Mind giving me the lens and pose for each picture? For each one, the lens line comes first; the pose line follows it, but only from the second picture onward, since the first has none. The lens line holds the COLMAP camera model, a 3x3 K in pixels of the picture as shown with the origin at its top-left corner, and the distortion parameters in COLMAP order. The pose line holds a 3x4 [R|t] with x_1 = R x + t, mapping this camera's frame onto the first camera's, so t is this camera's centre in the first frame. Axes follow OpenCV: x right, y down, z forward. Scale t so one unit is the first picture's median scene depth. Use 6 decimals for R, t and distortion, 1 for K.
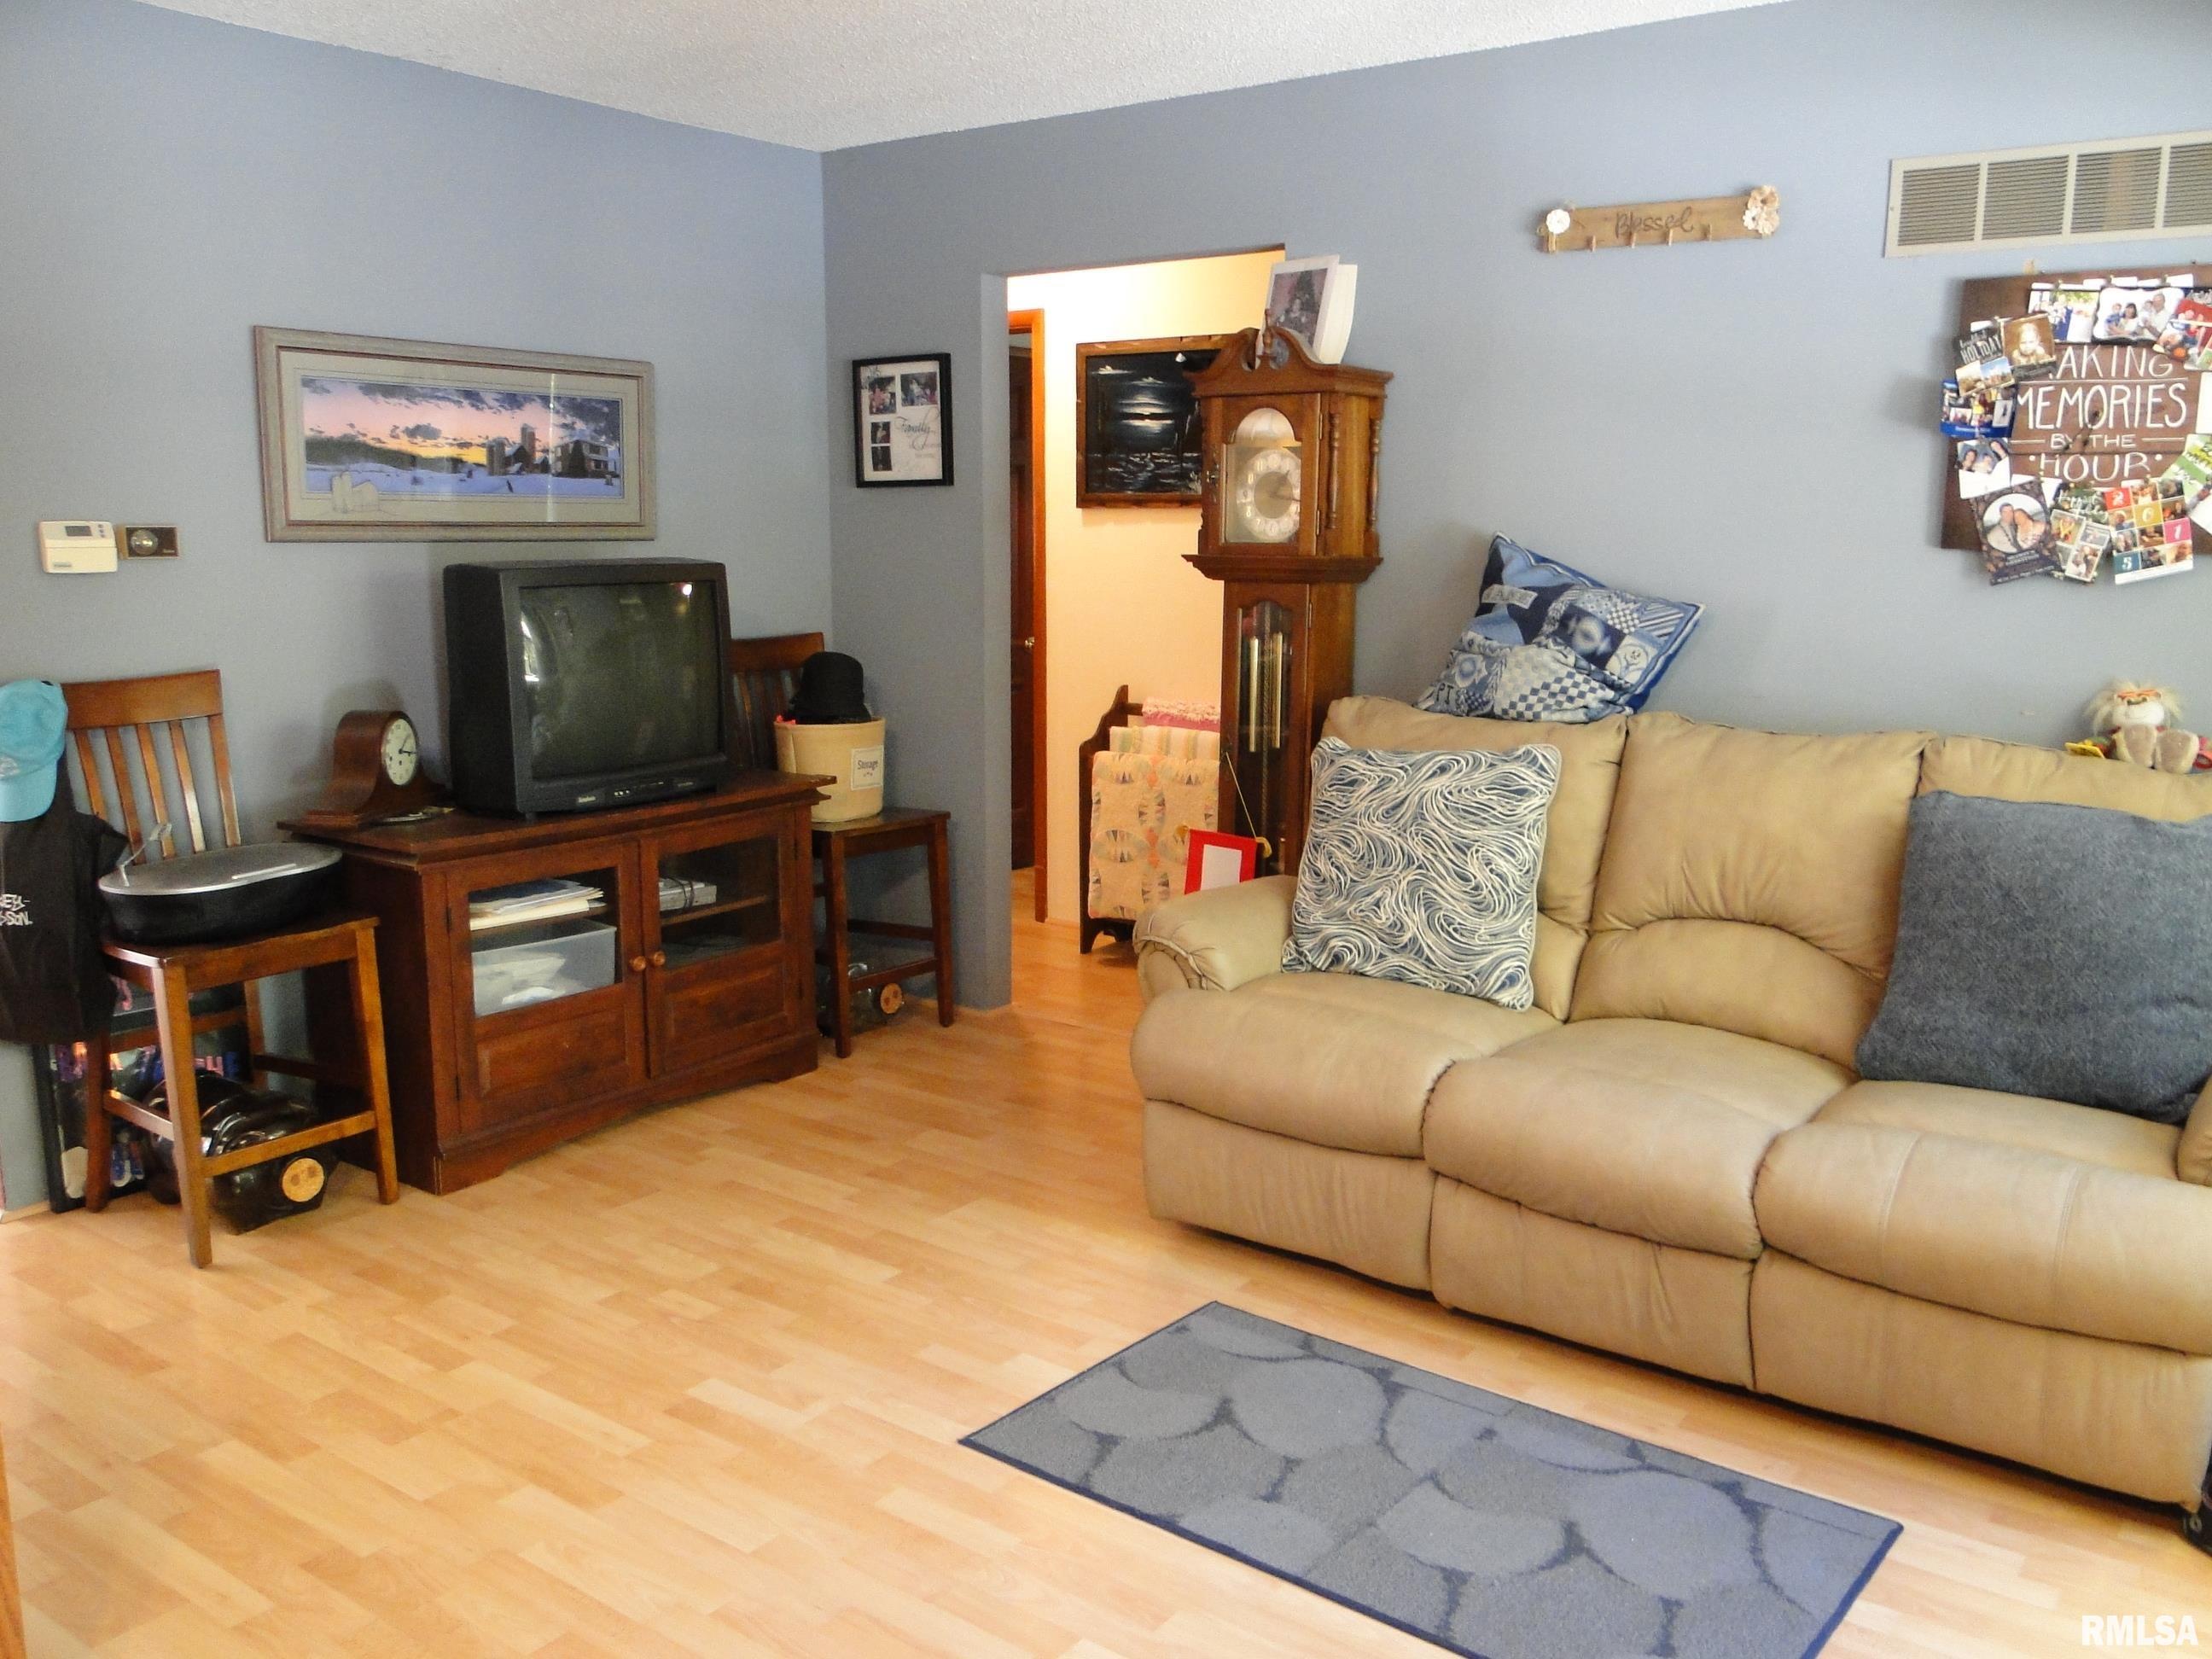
lens RADIAL K [[1832.0, 0, 1106.0], [0, 1832.0, 829.5], [0, 0, 1]] dist [0.000907, -0.012323]
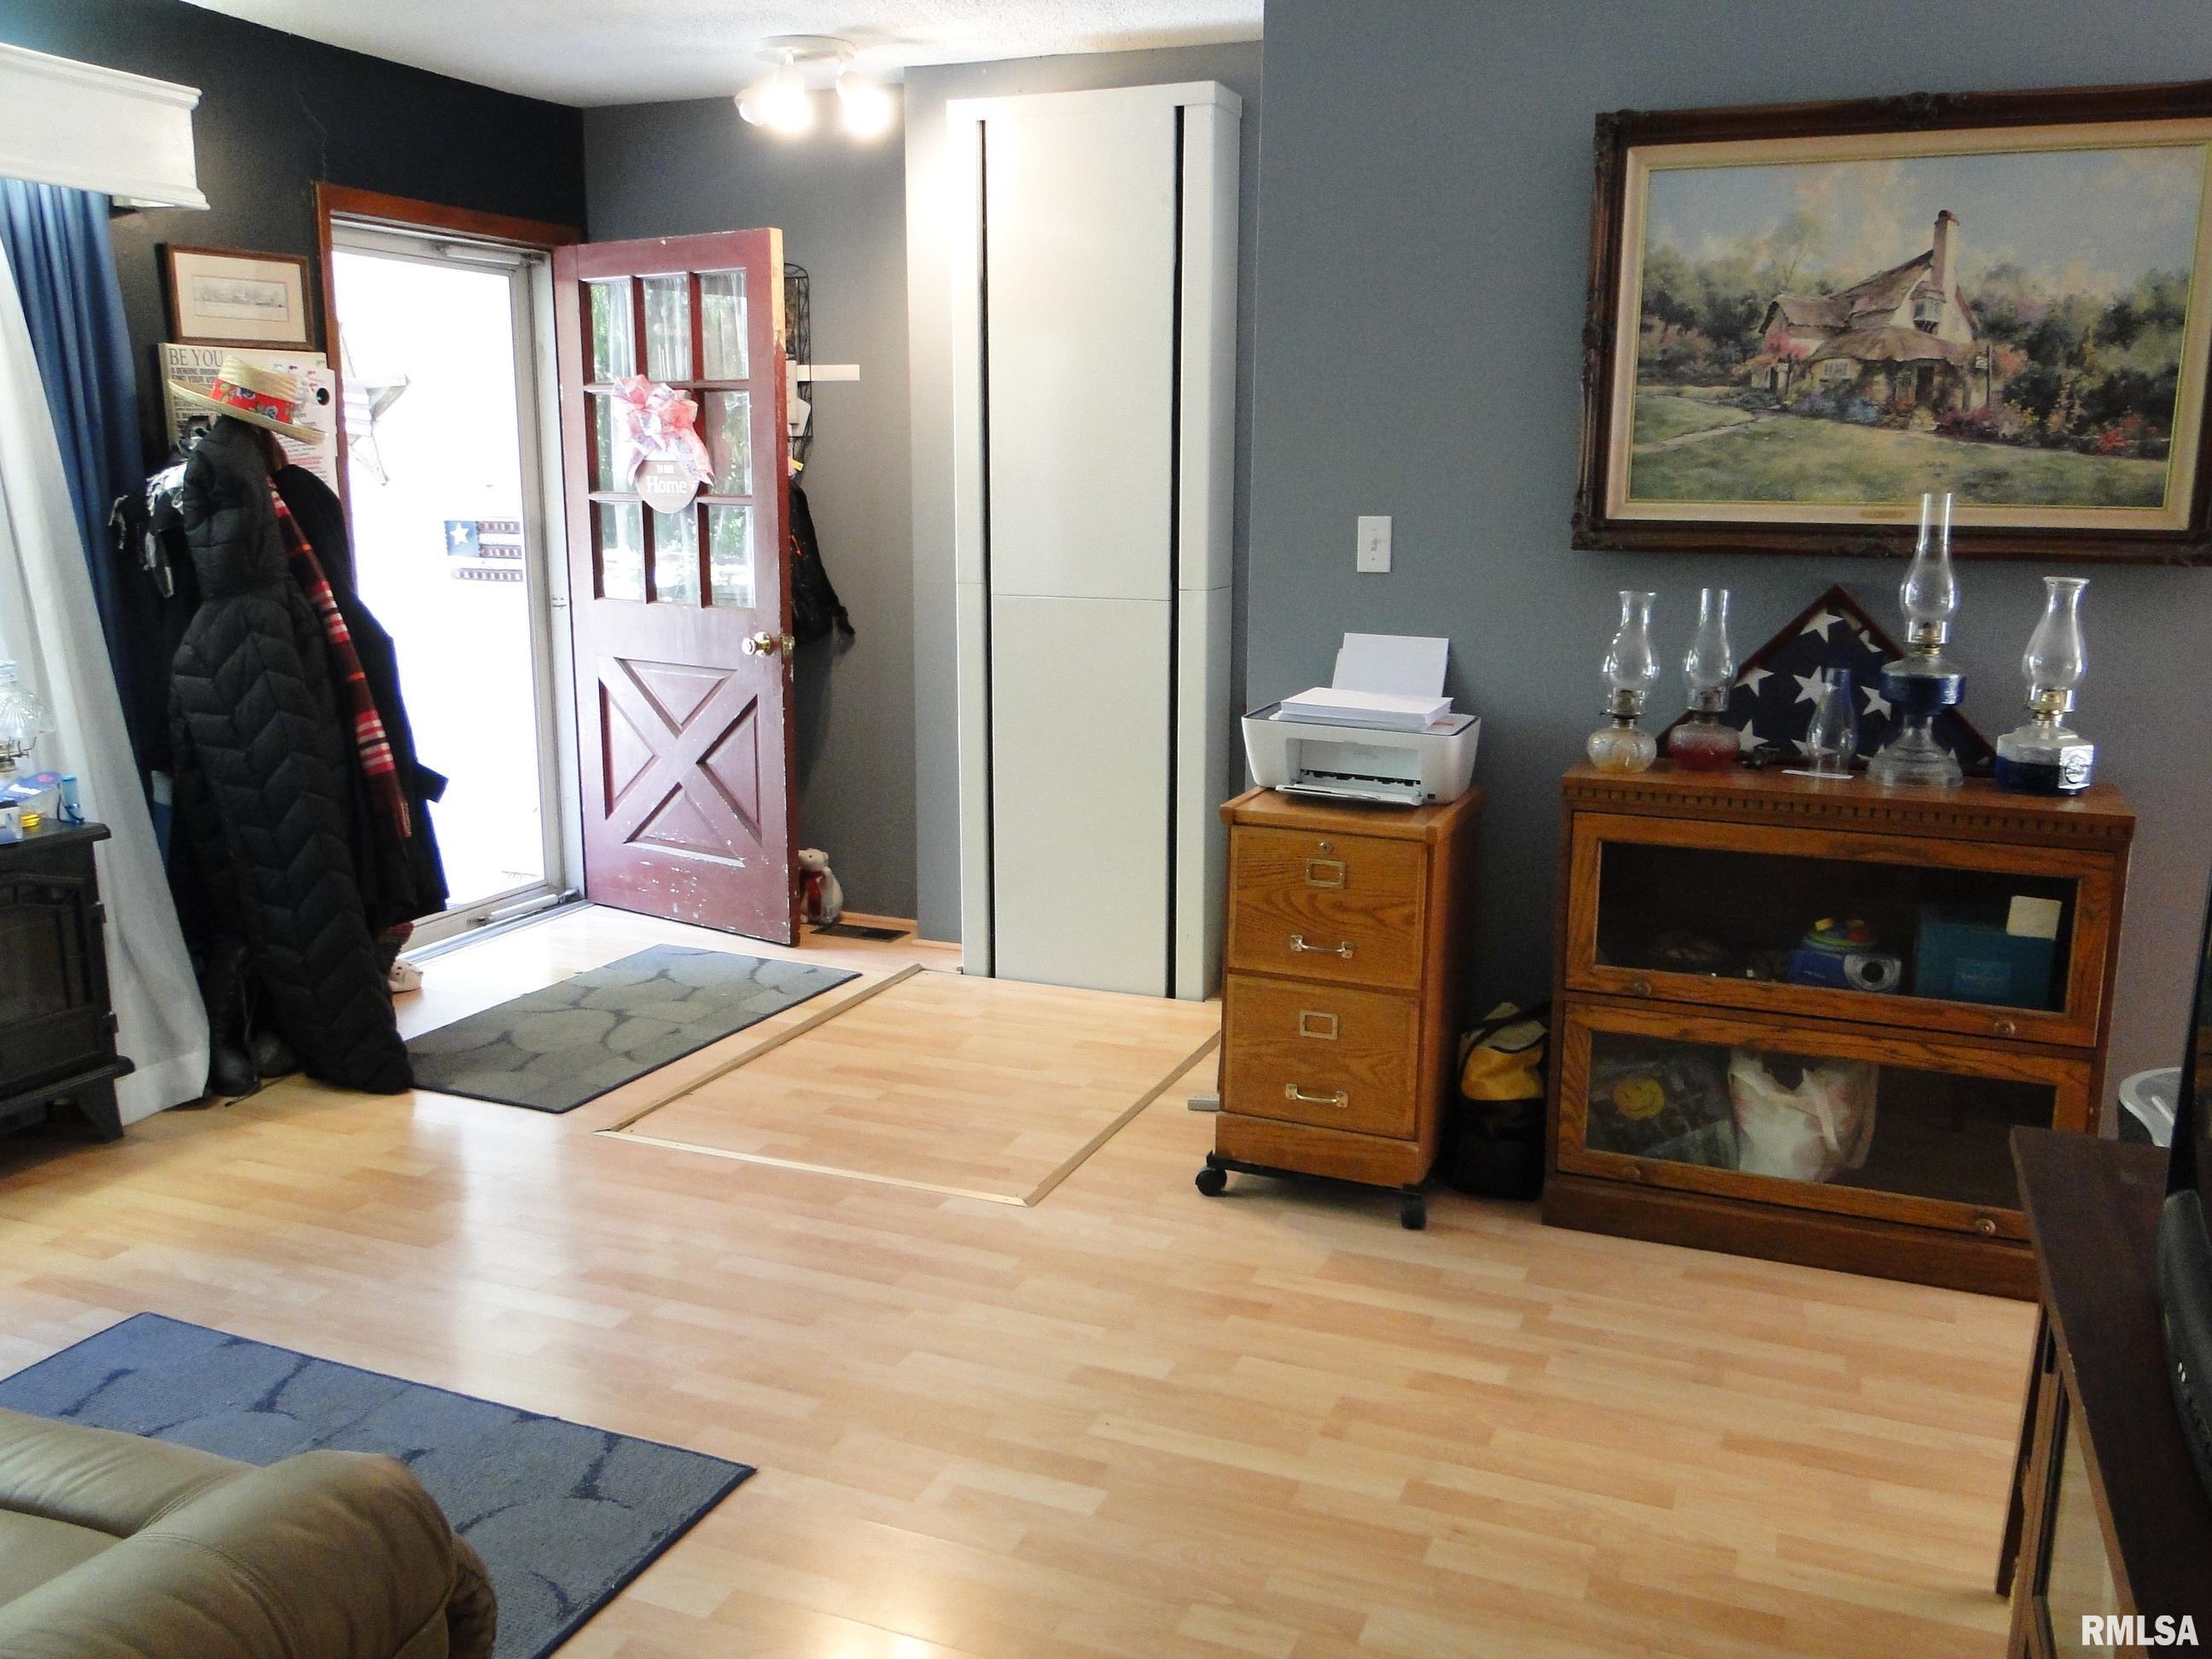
lens RADIAL K [[1832.0, 0, 1106.0], [0, 1832.0, 829.5], [0, 0, 1]] dist [0.000907, -0.012323]
pose [[-0.963624, 0.046544, -0.263177, -0.023535], [-0.058072, 0.924727, 0.376174, -0.307030], [0.260876, 0.377774, -0.888387, 1.725414]]
